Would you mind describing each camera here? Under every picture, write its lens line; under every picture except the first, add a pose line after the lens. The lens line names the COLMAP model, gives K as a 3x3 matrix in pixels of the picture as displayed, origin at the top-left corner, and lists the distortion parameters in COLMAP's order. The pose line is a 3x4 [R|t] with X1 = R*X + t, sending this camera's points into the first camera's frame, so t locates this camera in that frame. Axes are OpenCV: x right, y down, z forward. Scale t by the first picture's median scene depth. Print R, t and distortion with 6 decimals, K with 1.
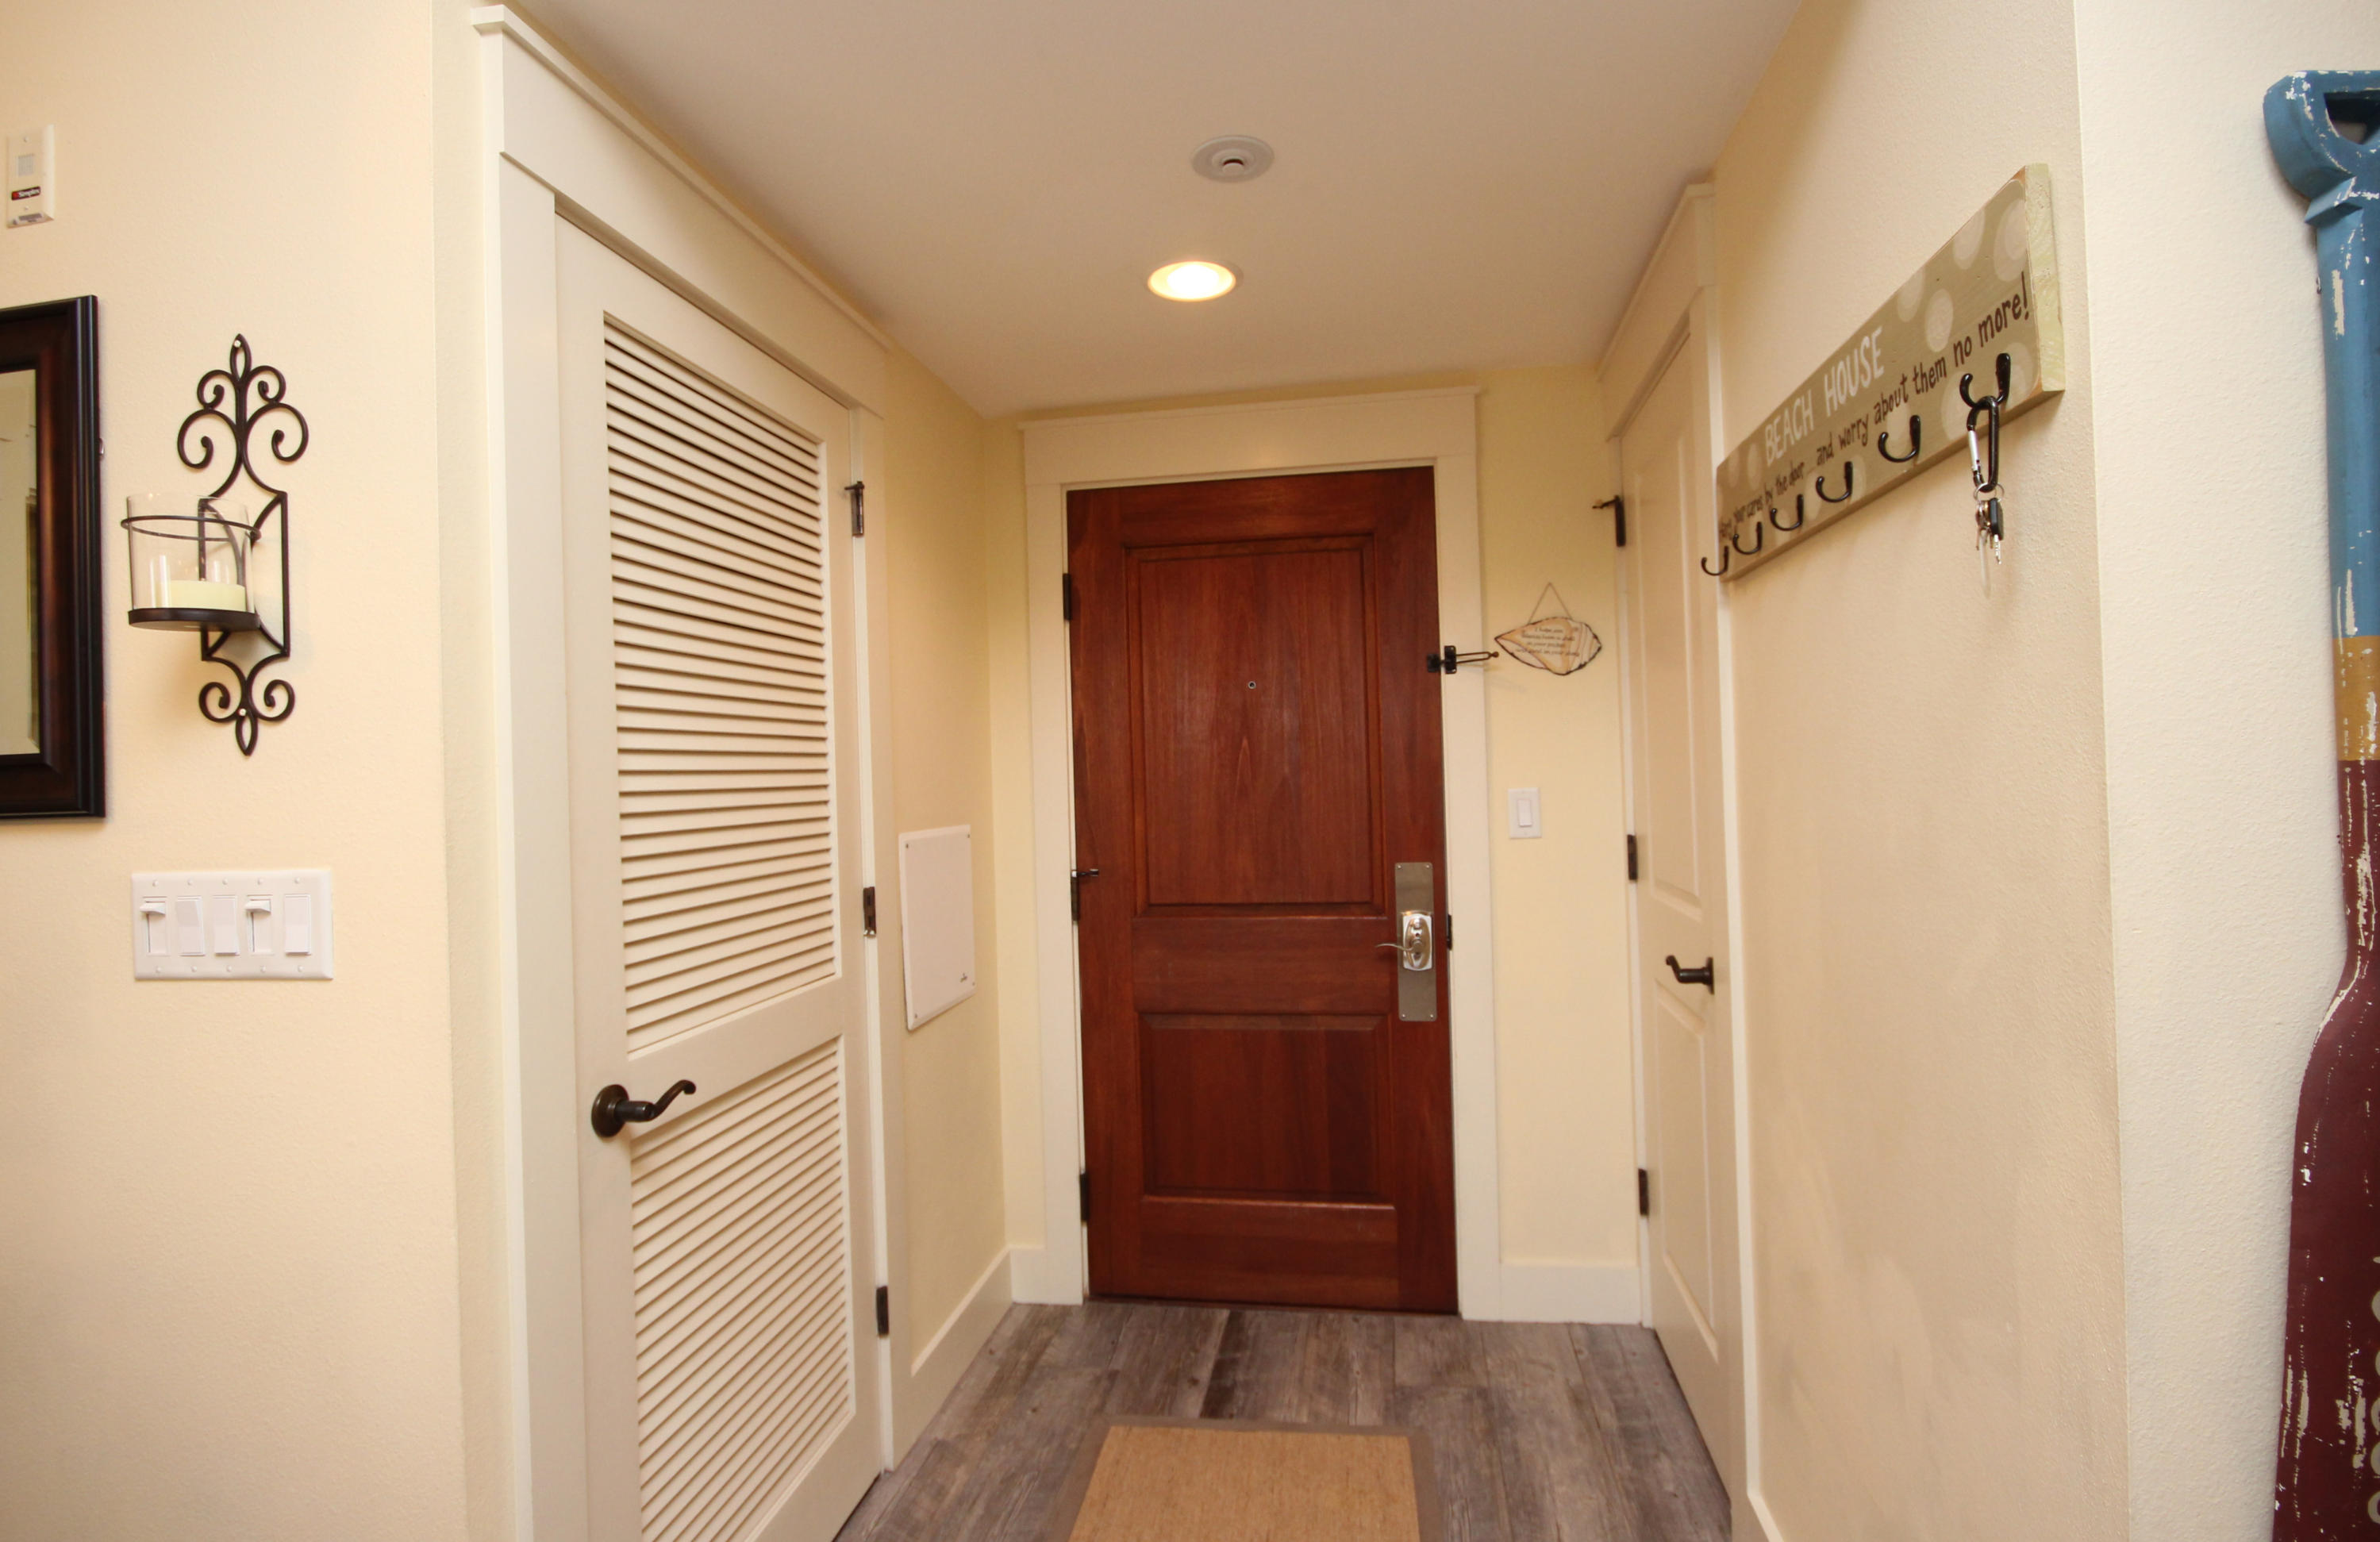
lens RADIAL K [[1216.7, 0, 1190.0], [0, 1216.7, 771.0], [0, 0, 1]] dist [-0.008701, 0.001781]
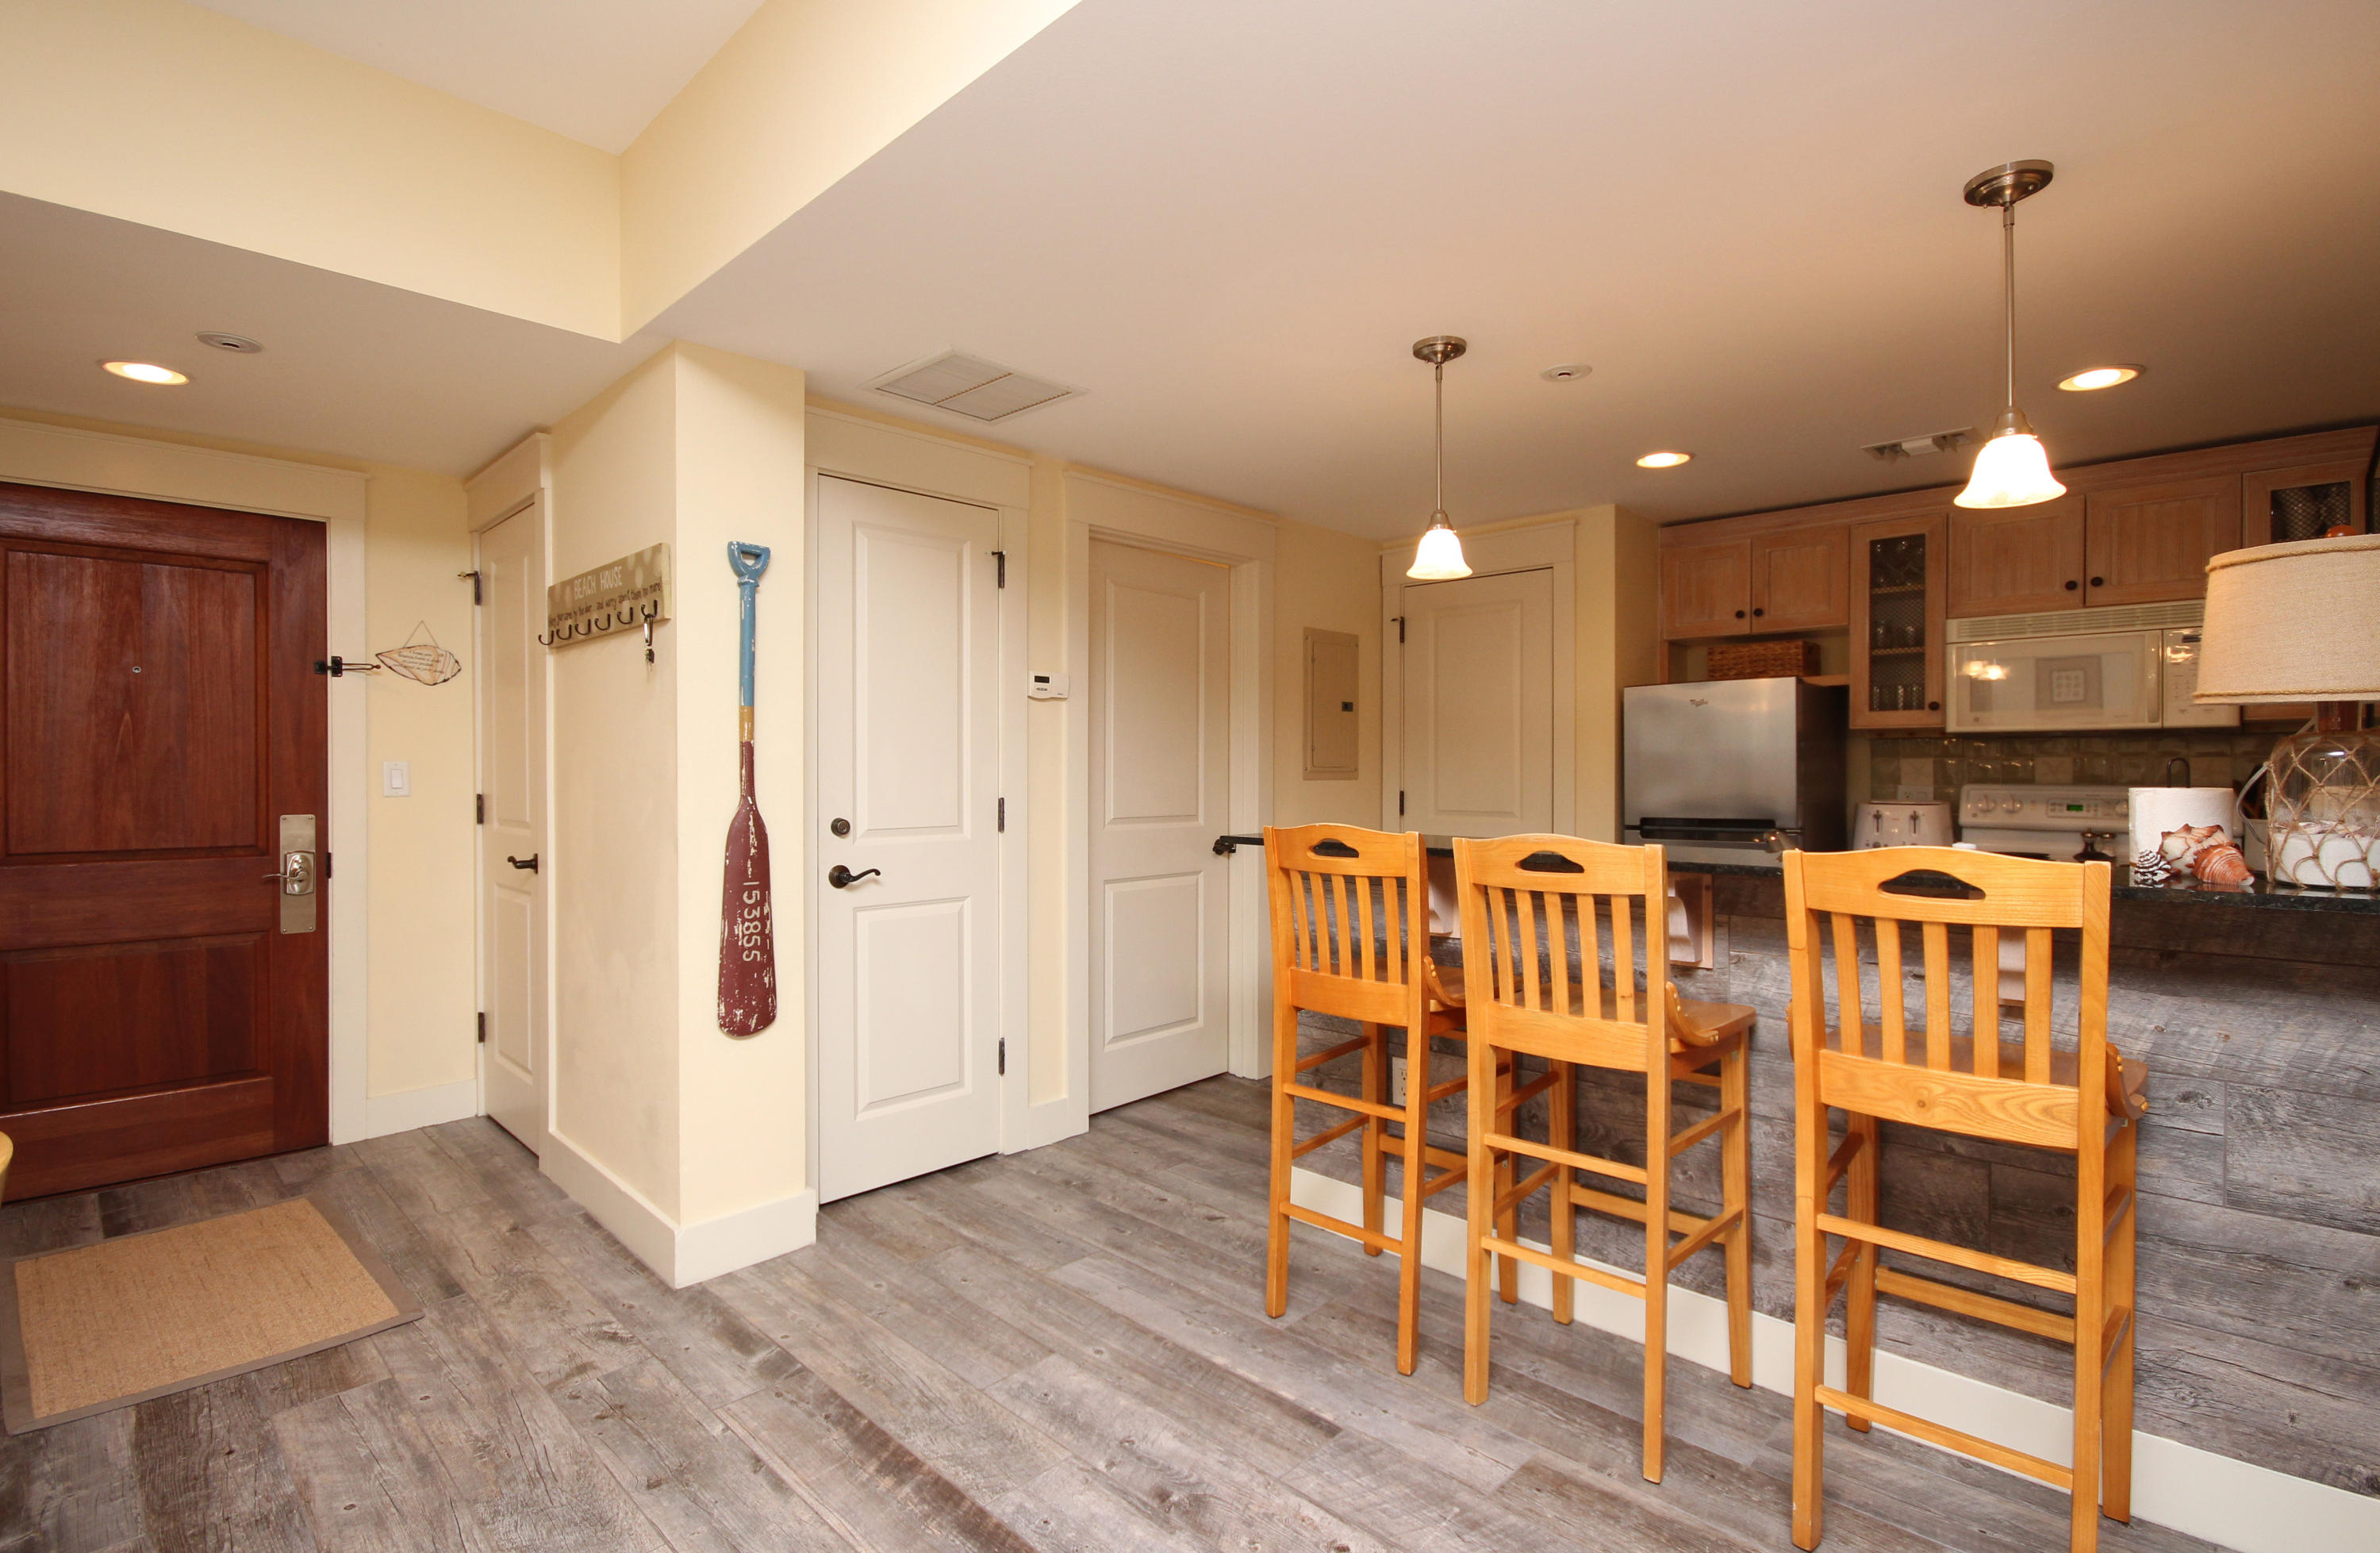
lens RADIAL K [[1087.8, 0, 1190.0], [0, 1087.8, 776.5], [0, 0, 1]] dist [0.014598, -0.017828]
pose [[0.579846, 0.024478, 0.814358, -0.227286], [-0.021670, 0.999658, -0.014618, 0.030077], [-0.814438, -0.009171, 0.580179, -0.502414]]
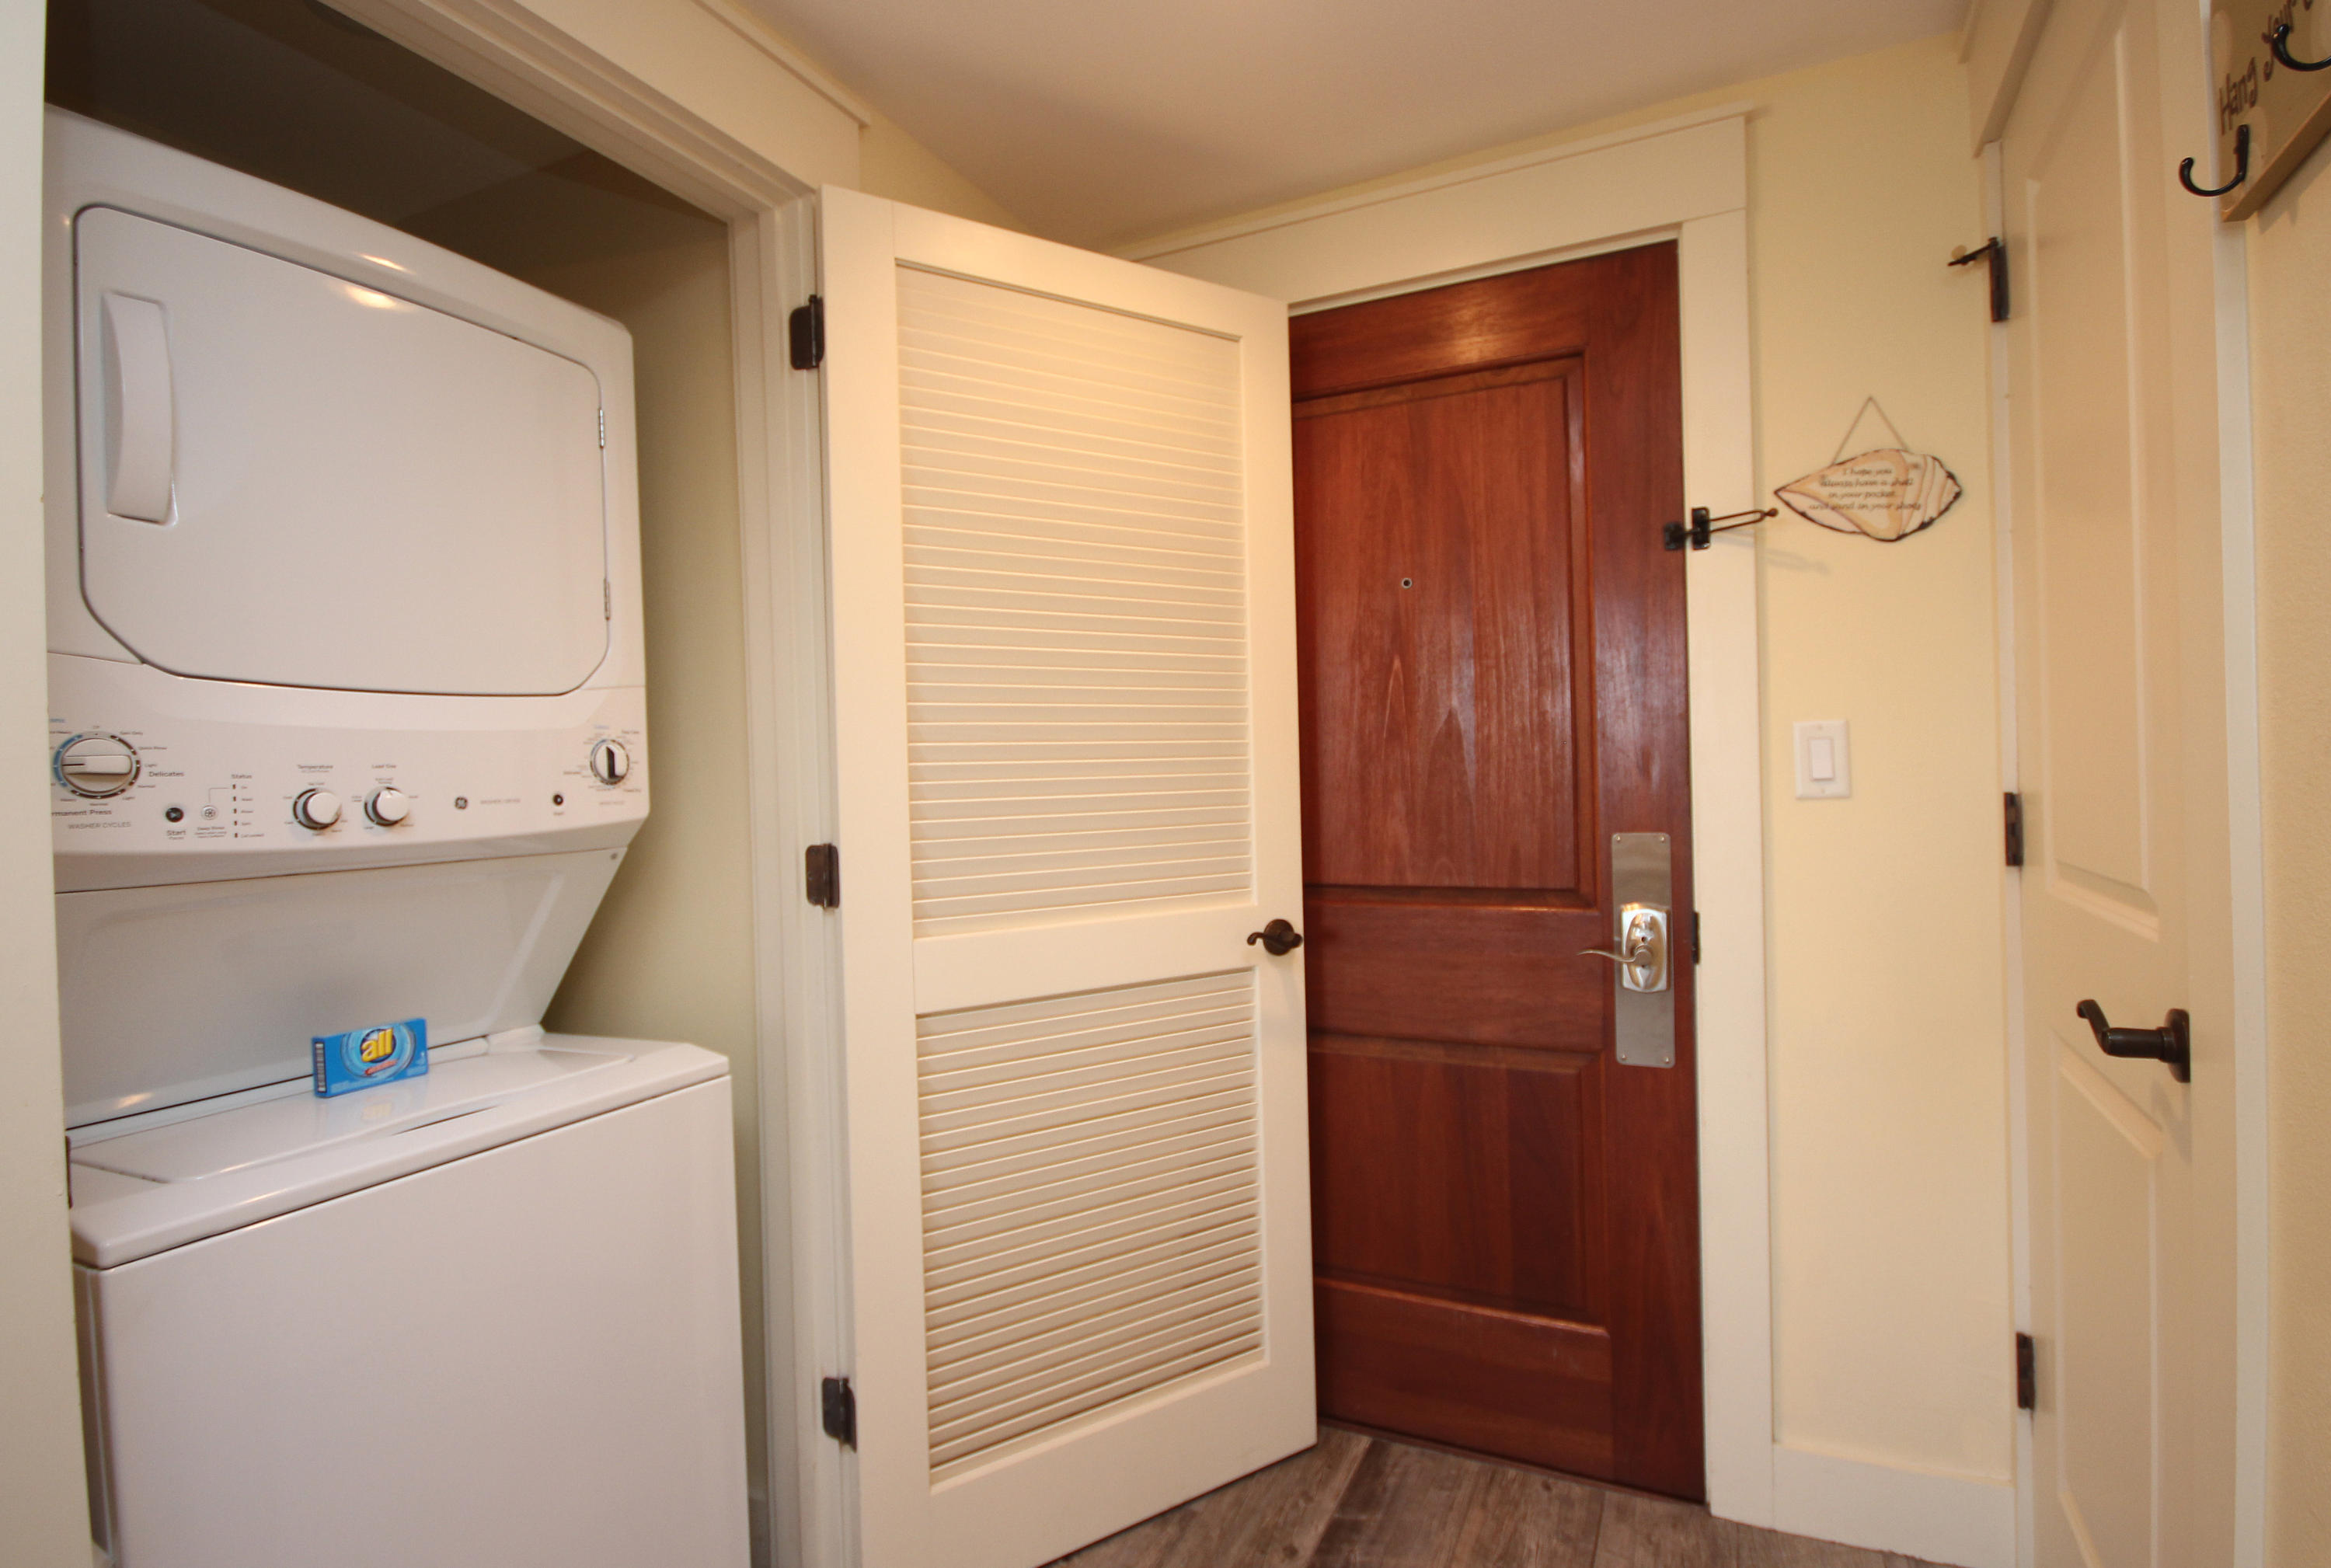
lens RADIAL K [[1195.2, 0, 1165.5], [0, 1195.2, 784.0], [0, 0, 1]] dist [-0.000738, -0.000328]
pose [[0.962275, 0.006411, -0.272004, 0.111068], [-0.001201, 0.999813, 0.019317, 0.035804], [0.272077, -0.018262, 0.962102, 0.289845]]
